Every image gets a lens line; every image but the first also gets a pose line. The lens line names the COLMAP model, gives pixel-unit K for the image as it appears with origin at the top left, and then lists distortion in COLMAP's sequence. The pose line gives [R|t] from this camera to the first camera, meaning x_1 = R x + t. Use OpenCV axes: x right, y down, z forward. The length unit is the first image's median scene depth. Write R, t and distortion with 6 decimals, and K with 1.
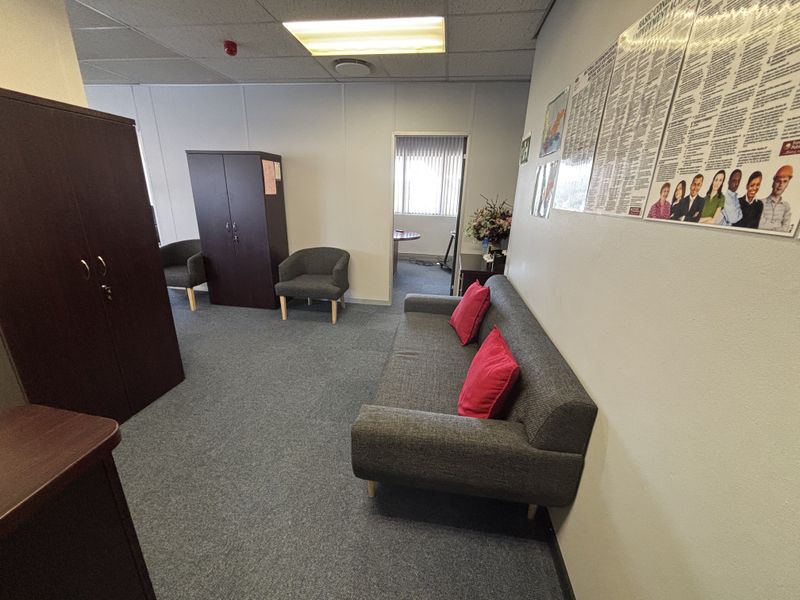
lens RADIAL K [[324.7, 0, 400.0], [0, 324.7, 300.0], [0, 0, 1]] dist [0.000146, 0.000008]
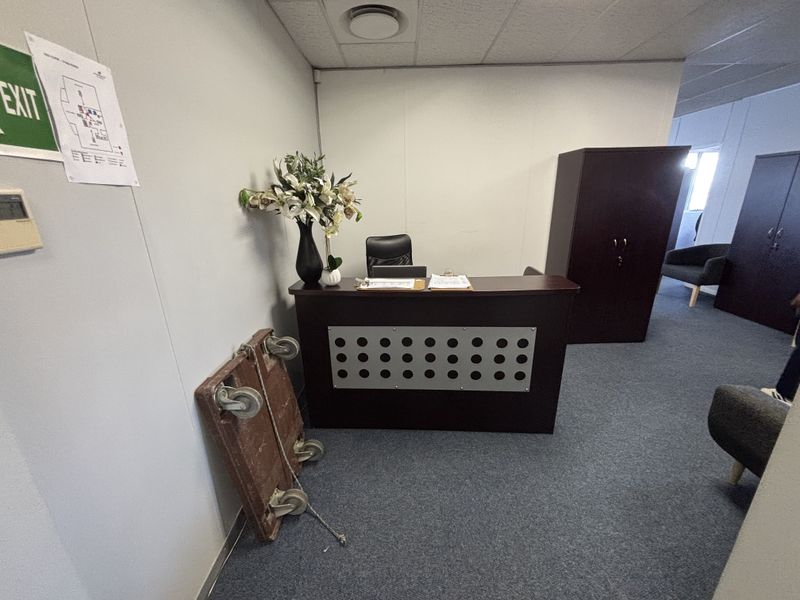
lens RADIAL K [[324.7, 0, 400.0], [0, 324.7, 300.0], [0, 0, 1]] dist [0.000146, 0.000008]
pose [[0.146678, 0.262528, -0.953711, 0.246745], [-0.289623, 0.933285, 0.212363, 0.062902], [0.945835, 0.245068, 0.212927, -0.147718]]
